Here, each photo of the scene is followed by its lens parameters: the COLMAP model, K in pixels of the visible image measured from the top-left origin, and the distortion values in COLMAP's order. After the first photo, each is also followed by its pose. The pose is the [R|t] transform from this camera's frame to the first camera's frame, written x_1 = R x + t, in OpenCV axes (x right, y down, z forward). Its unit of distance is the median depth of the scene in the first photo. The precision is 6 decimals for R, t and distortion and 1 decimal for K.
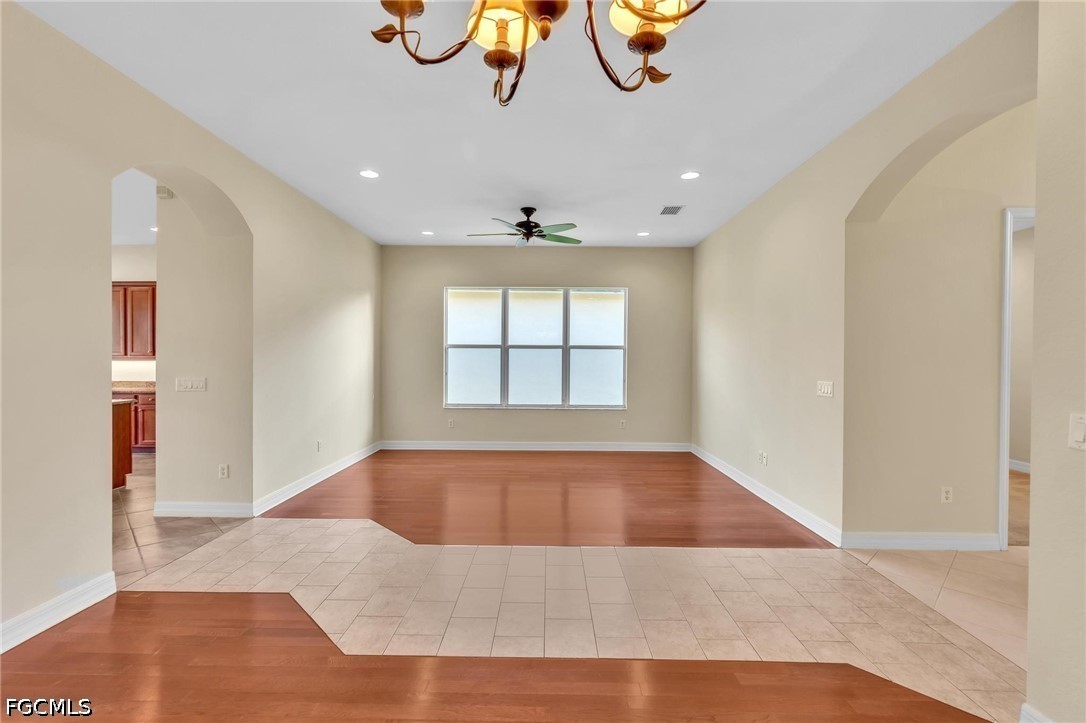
lens RADIAL K [[483.6, 0, 540.6], [0, 483.6, 360.6], [0, 0, 1]] dist [-0.002077, 0.000162]
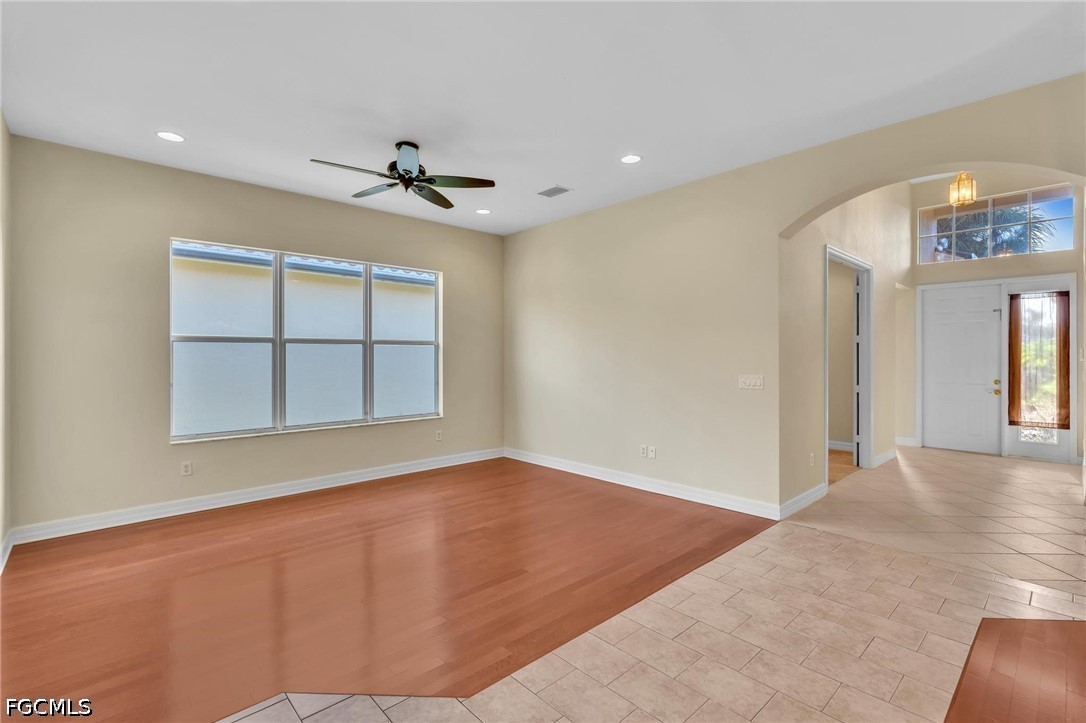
lens RADIAL K [[491.9, 0, 540.9], [0, 491.9, 355.9], [0, 0, 1]] dist [-0.000519, 0.000188]
pose [[0.725122, -0.009002, 0.688562, -0.555119], [0.010868, 0.999940, 0.001629, -0.009495], [-0.688535, 0.006302, 0.725176, 0.511248]]
